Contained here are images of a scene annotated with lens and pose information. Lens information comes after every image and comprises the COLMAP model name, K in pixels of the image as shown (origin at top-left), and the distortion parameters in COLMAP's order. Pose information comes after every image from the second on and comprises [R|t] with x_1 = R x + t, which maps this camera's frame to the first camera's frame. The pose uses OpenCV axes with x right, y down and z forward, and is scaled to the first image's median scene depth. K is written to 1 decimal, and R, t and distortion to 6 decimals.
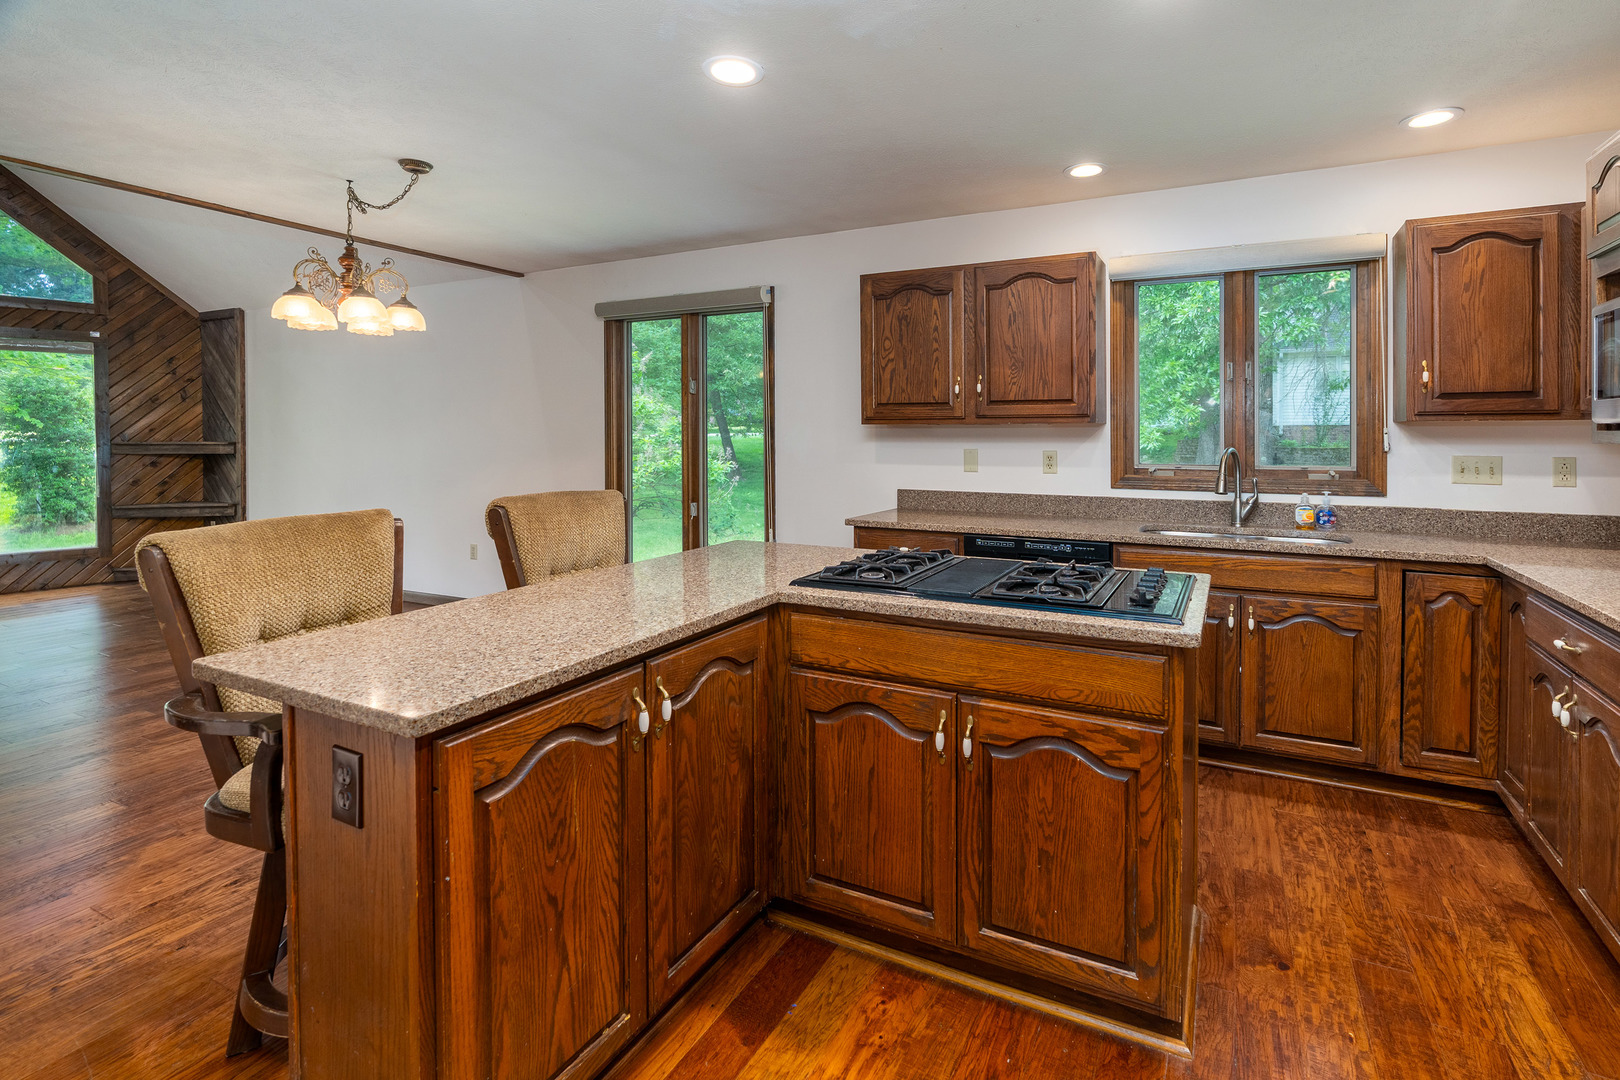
lens RADIAL K [[787.3, 0, 846.6], [0, 787.3, 446.1], [0, 0, 1]] dist [-0.005301, 0.002627]
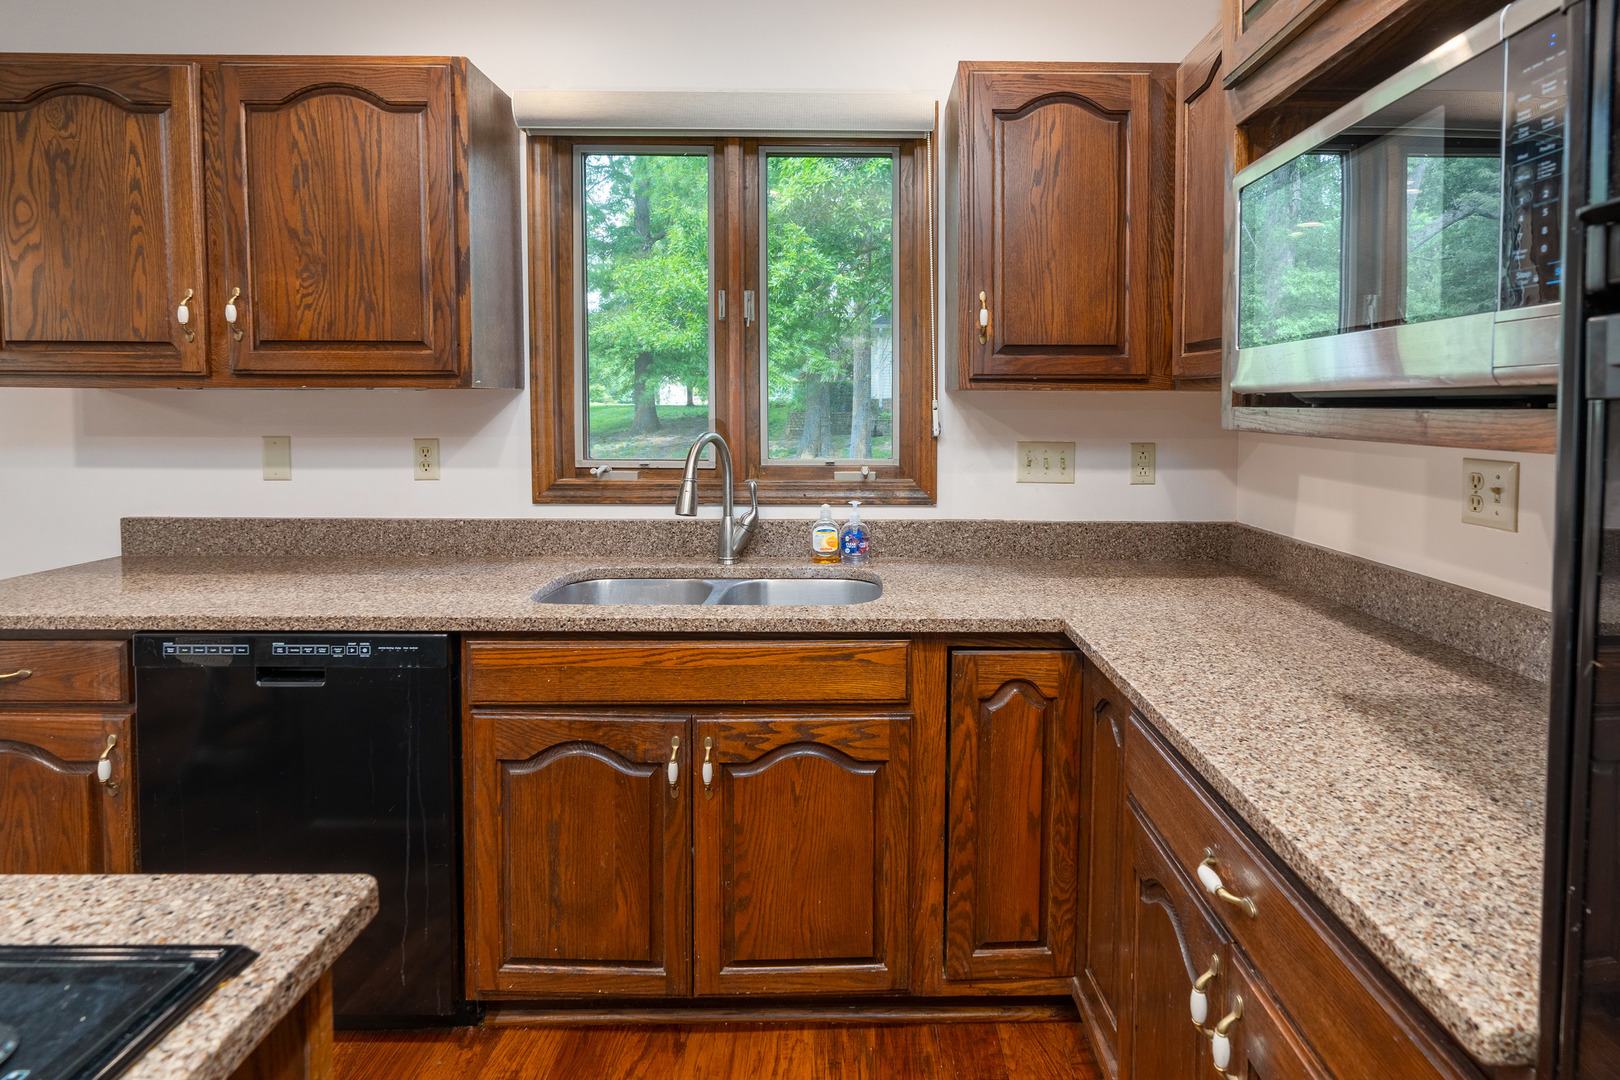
lens RADIAL K [[848.6, 0, 857.1], [0, 848.6, 461.6], [0, 0, 1]] dist [-0.007113, 0.000263]
pose [[0.889386, -0.026649, 0.456379, 0.344169], [0.003711, 0.998687, 0.051085, -0.009756], [-0.457141, -0.043741, 0.888318, 0.451955]]
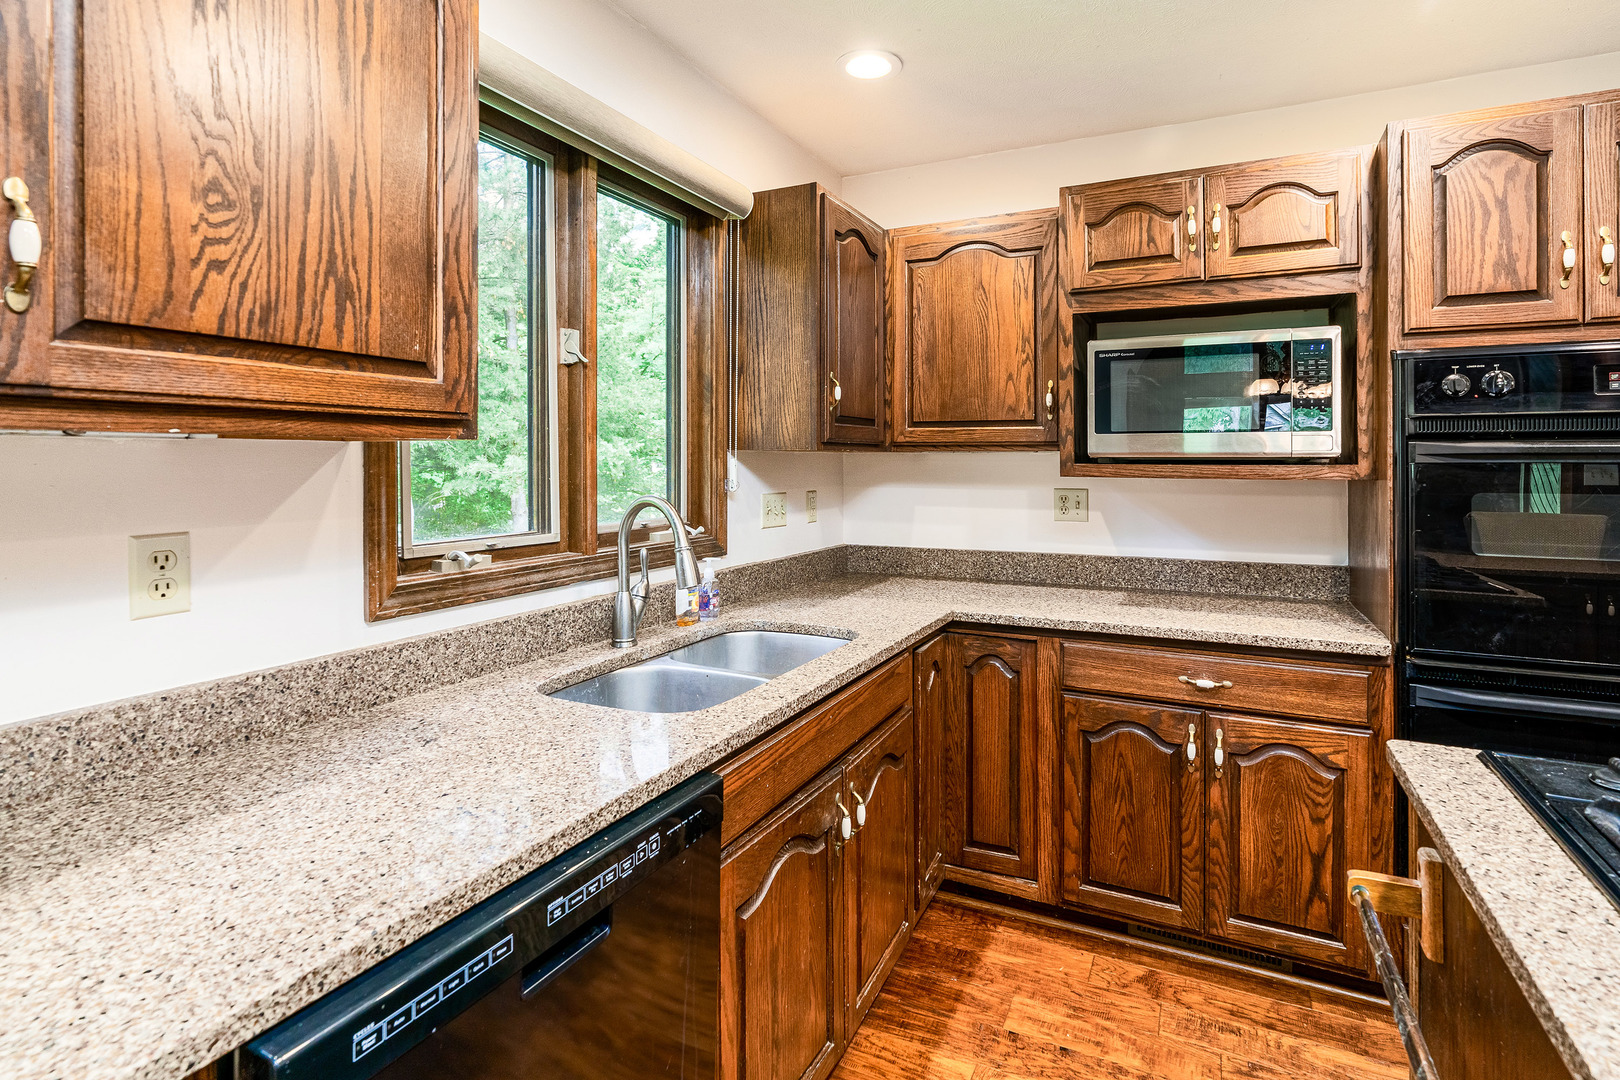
lens RADIAL K [[787.3, 0, 860.5], [0, 787.3, 459.5], [0, 0, 1]] dist [-0.005301, 0.002627]
pose [[-0.032857, 0.001345, 0.999459, -0.038177], [0.015729, 0.999876, -0.000829, -0.022151], [-0.999336, 0.015693, -0.032874, 1.018410]]
